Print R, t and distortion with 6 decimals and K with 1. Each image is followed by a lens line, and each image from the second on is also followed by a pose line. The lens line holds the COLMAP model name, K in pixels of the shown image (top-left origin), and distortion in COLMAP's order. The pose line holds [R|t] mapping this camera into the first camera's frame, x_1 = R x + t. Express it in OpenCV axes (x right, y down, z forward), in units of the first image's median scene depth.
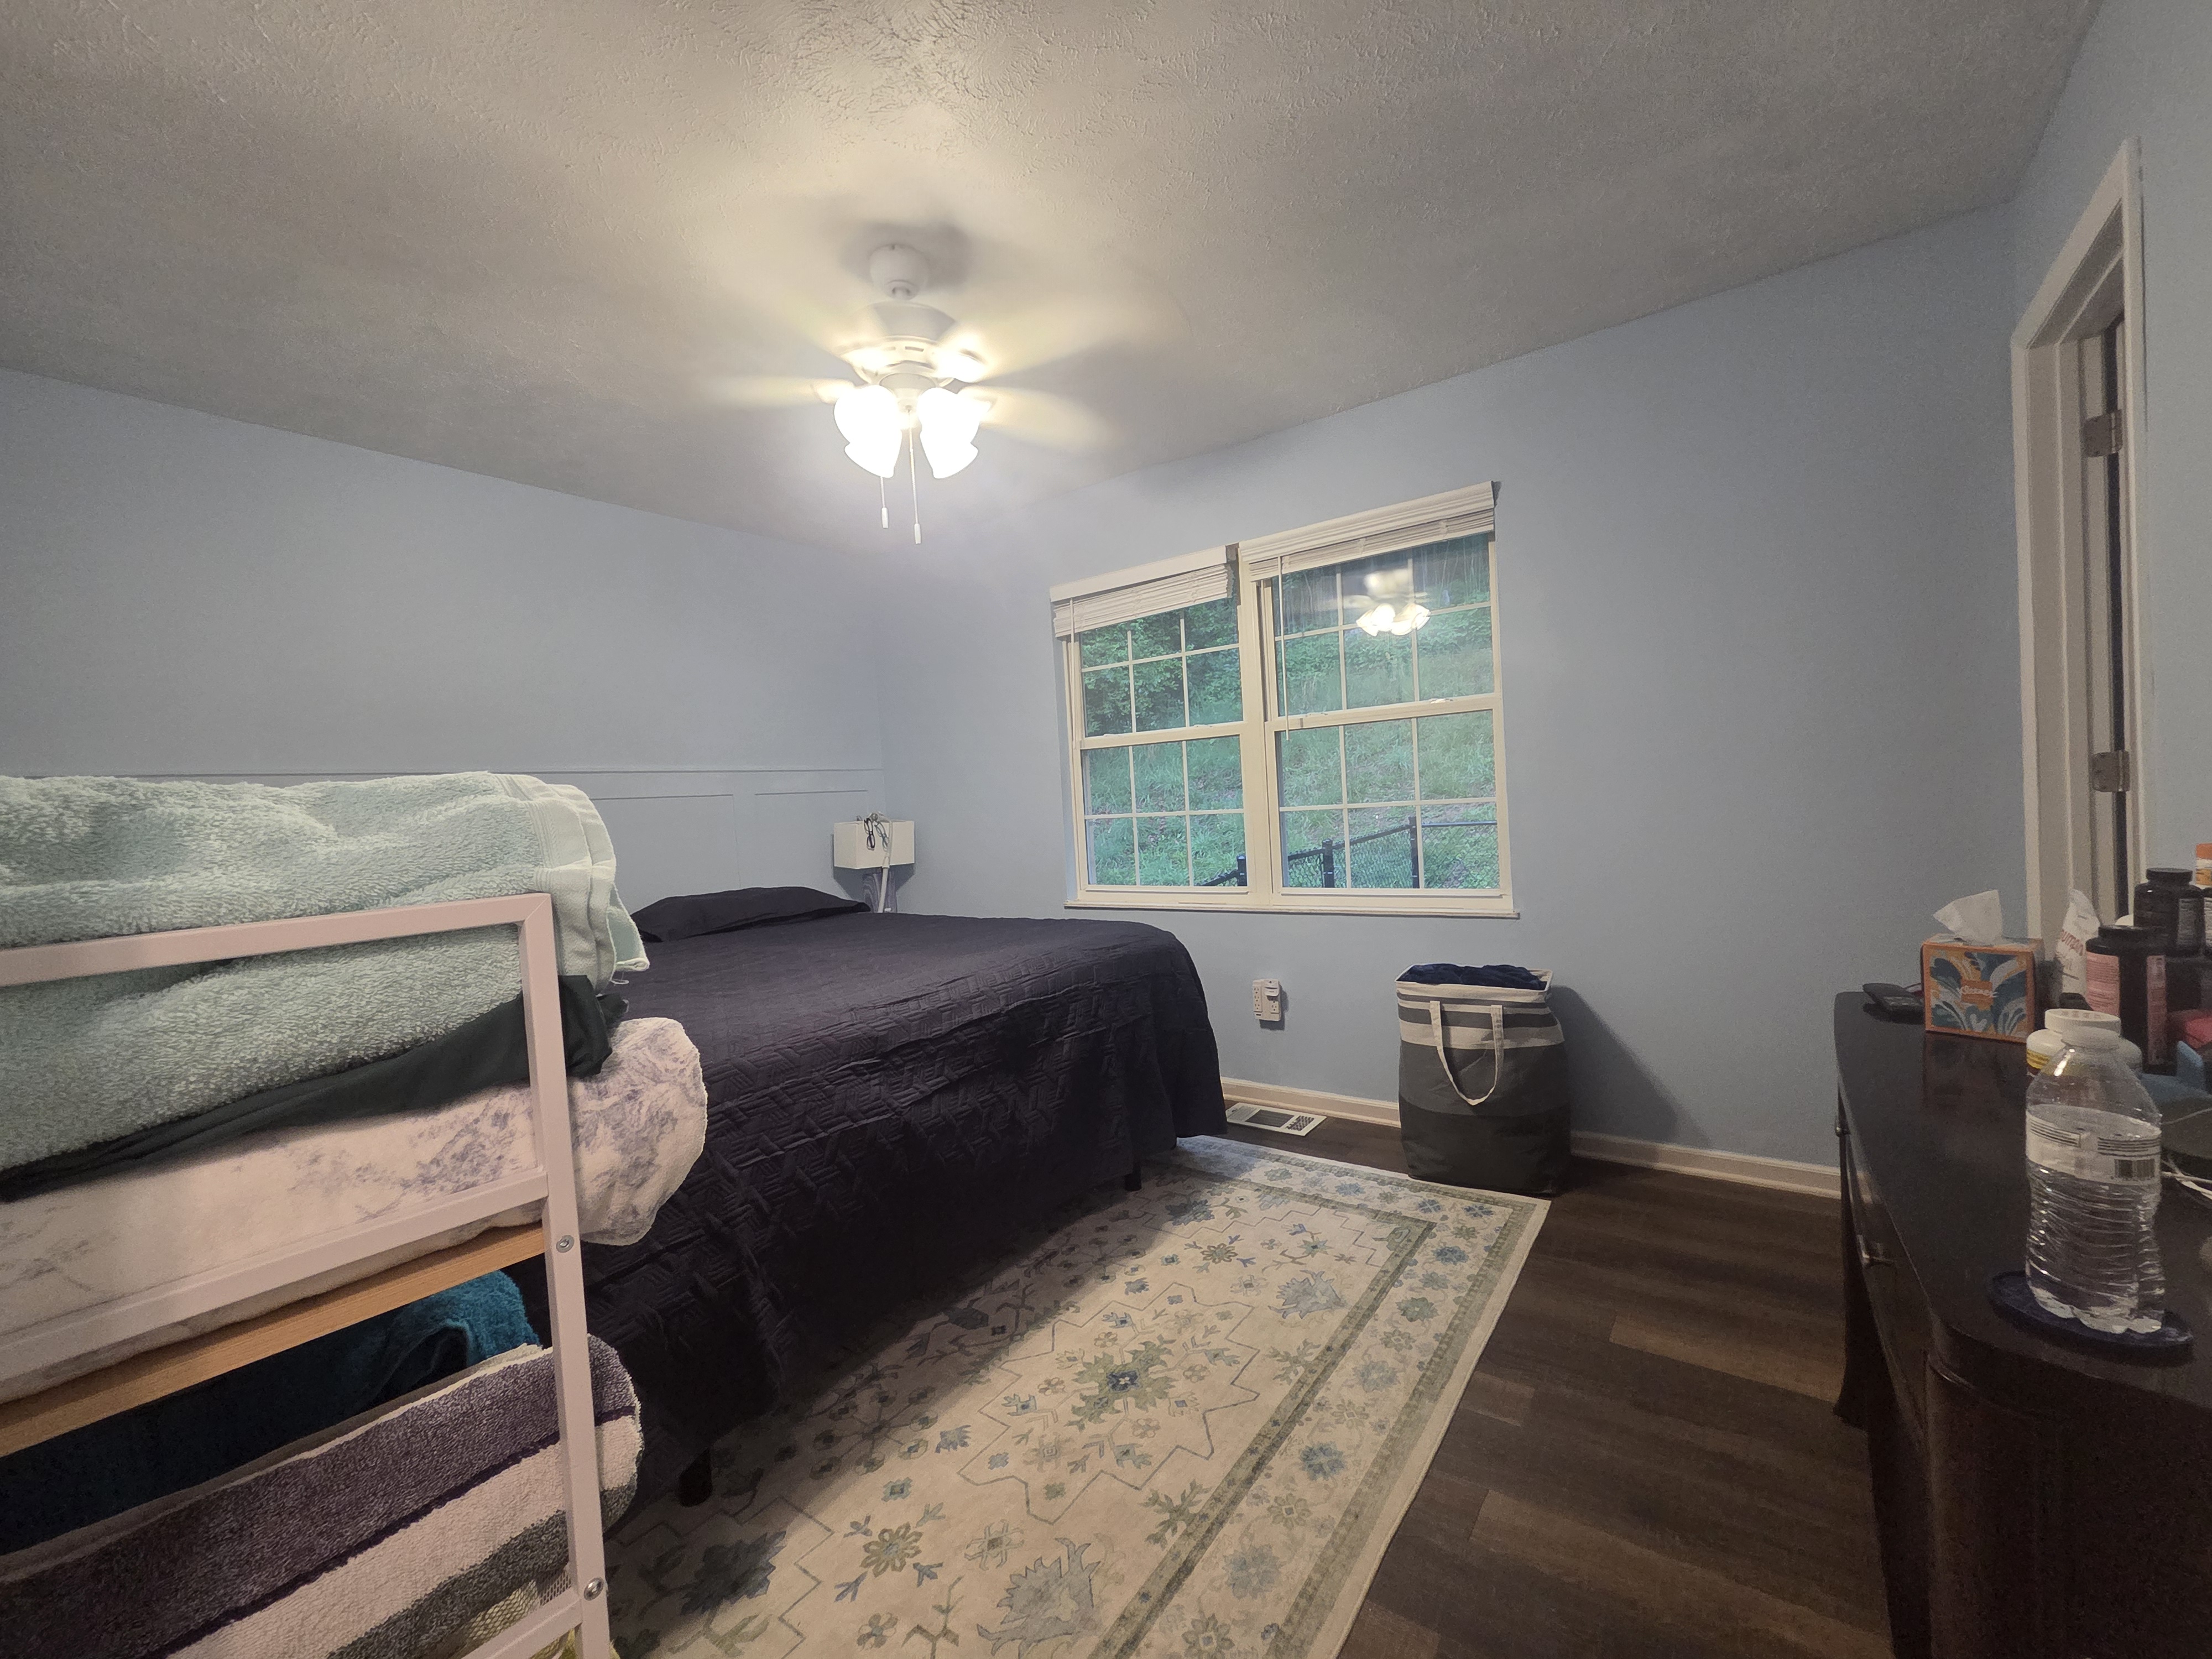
lens RADIAL K [[911.1, 0, 1111.3], [0, 911.1, 829.2], [0, 0, 1]] dist [0.001020, 0.000004]
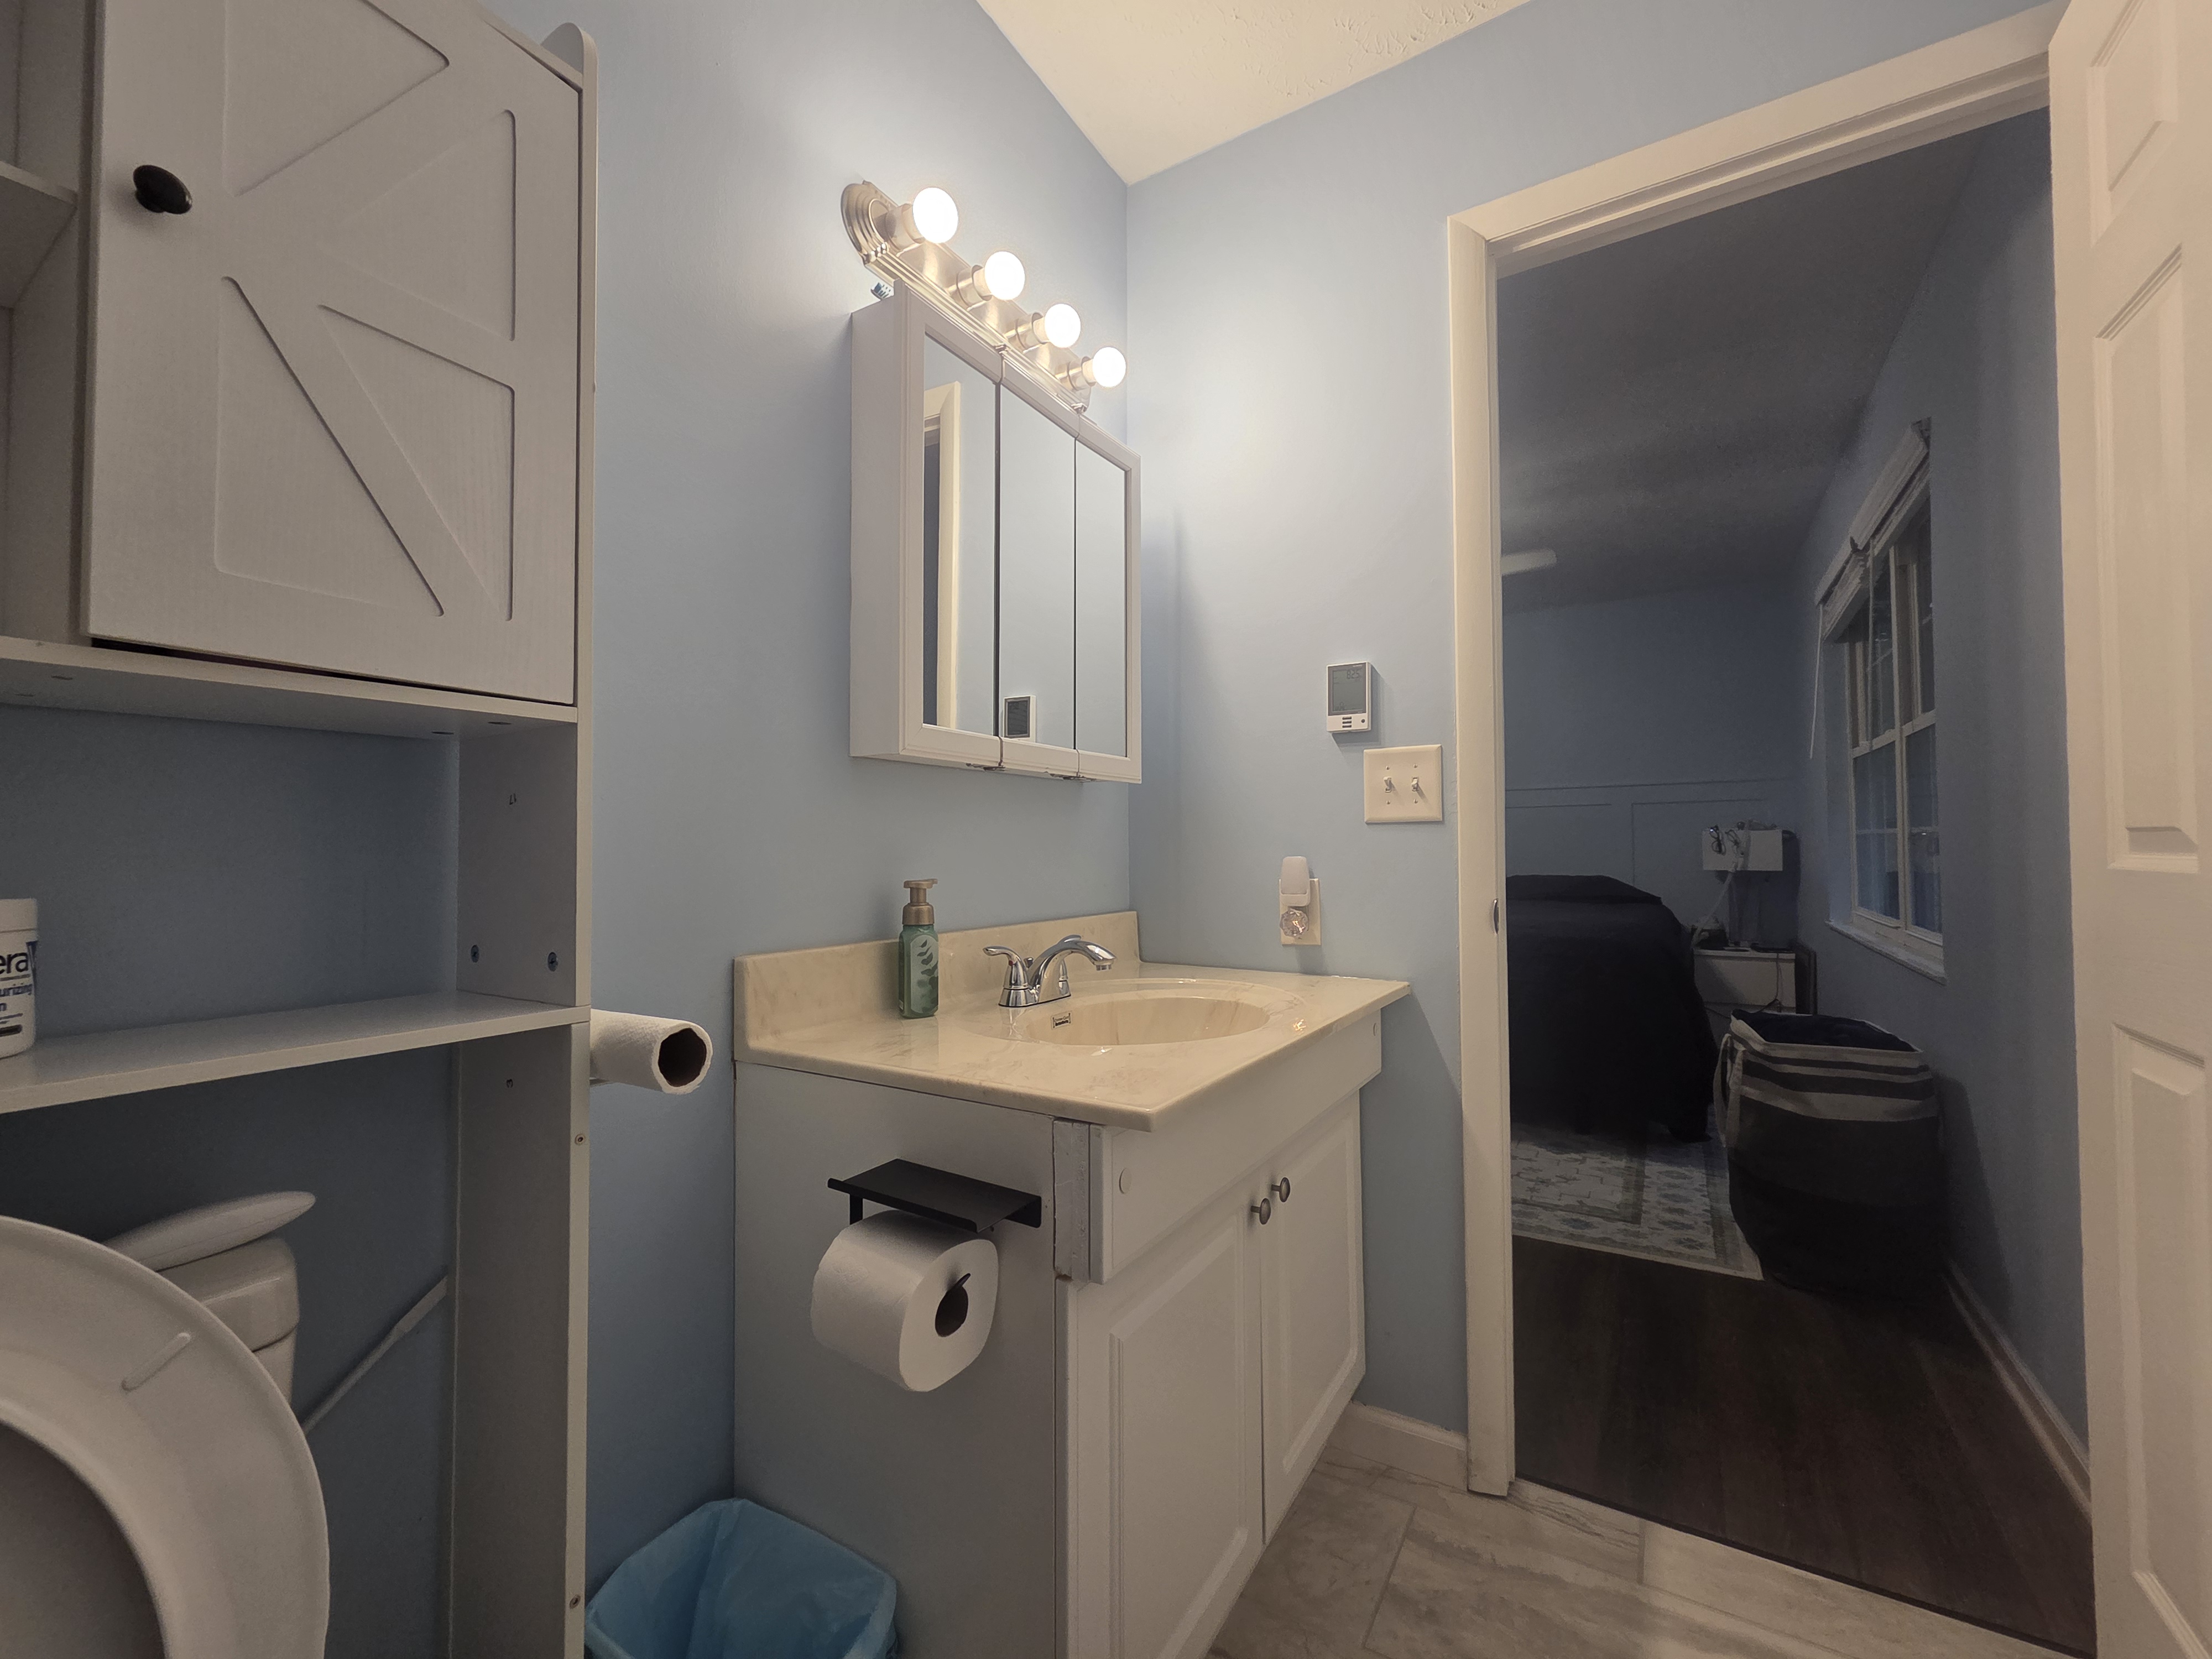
lens RADIAL K [[914.1, 0, 1106.0], [0, 914.1, 829.5], [0, 0, 1]] dist [-0.004693, -0.000047]
pose [[0.069646, 0.032625, -0.997038, 1.563006], [-0.027002, 0.999161, 0.030808, -0.044835], [0.997206, 0.024776, 0.070468, 0.348448]]
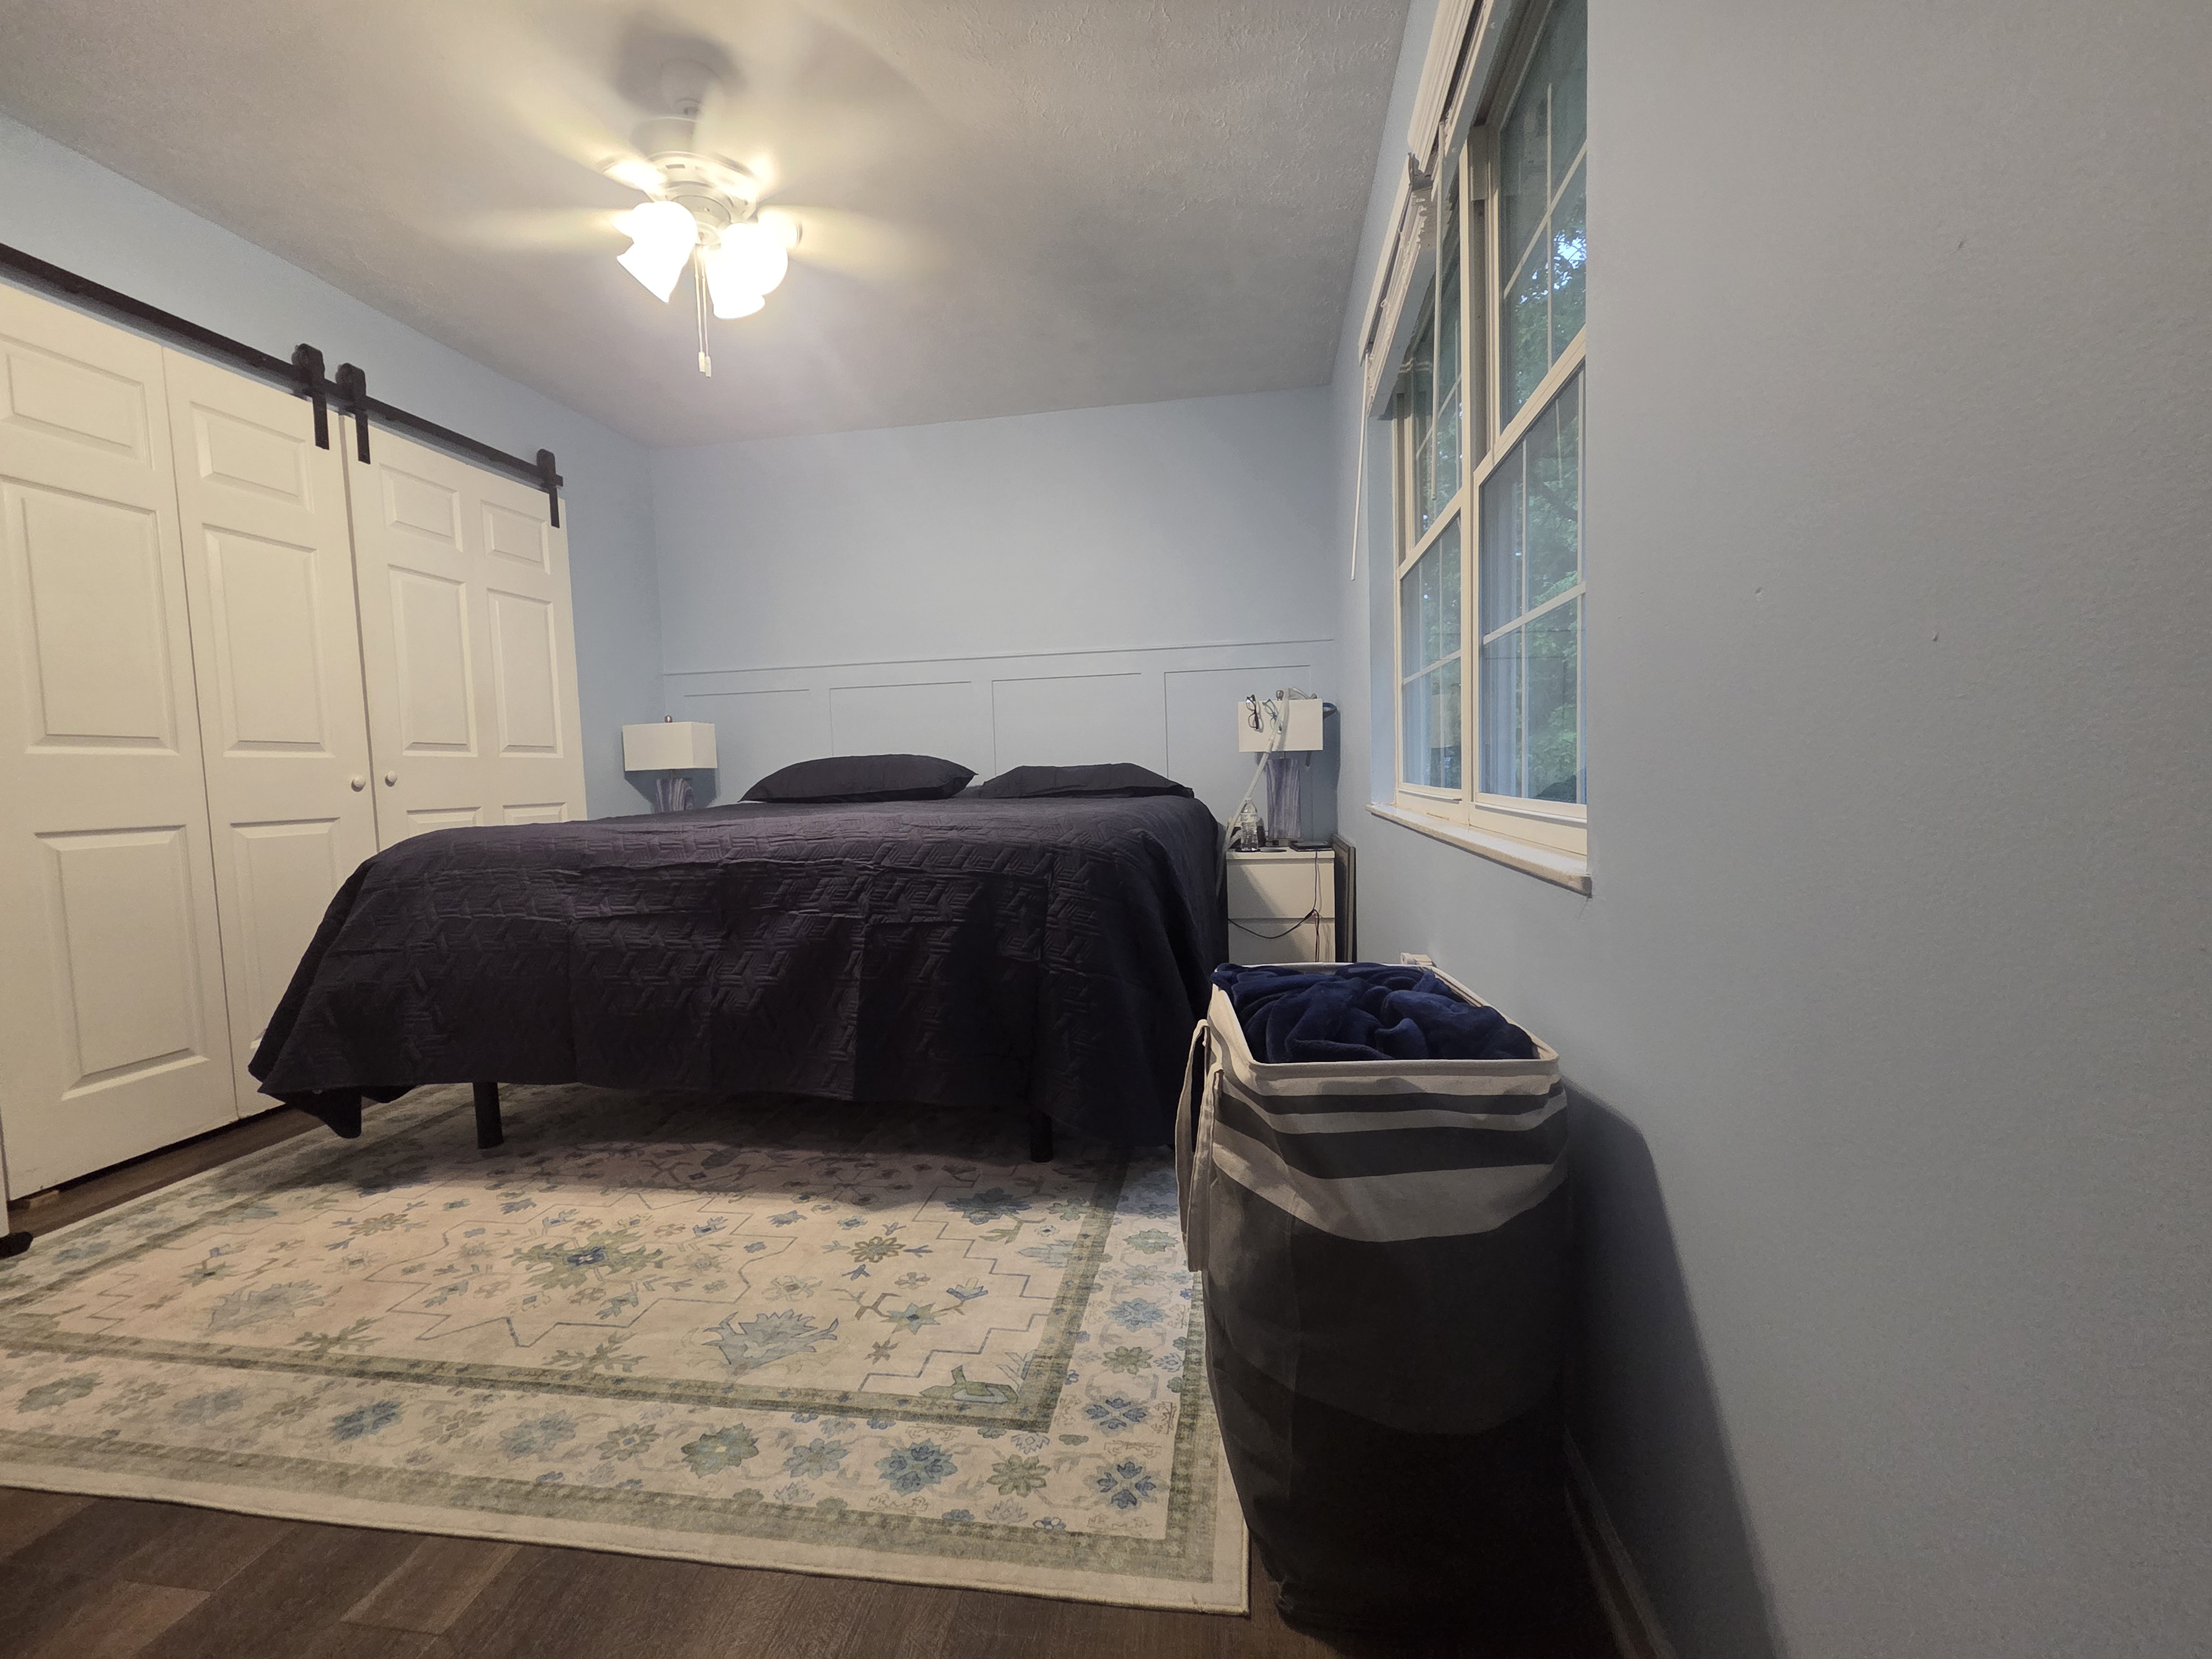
lens RADIAL K [[911.1, 0, 1111.3], [0, 911.1, 829.2], [0, 0, 1]] dist [0.001020, 0.000004]
pose [[0.451491, 0.098989, -0.886768, 0.908212], [-0.023236, 0.994794, 0.099217, 0.062264], [0.891973, -0.024191, 0.451441, 0.944662]]
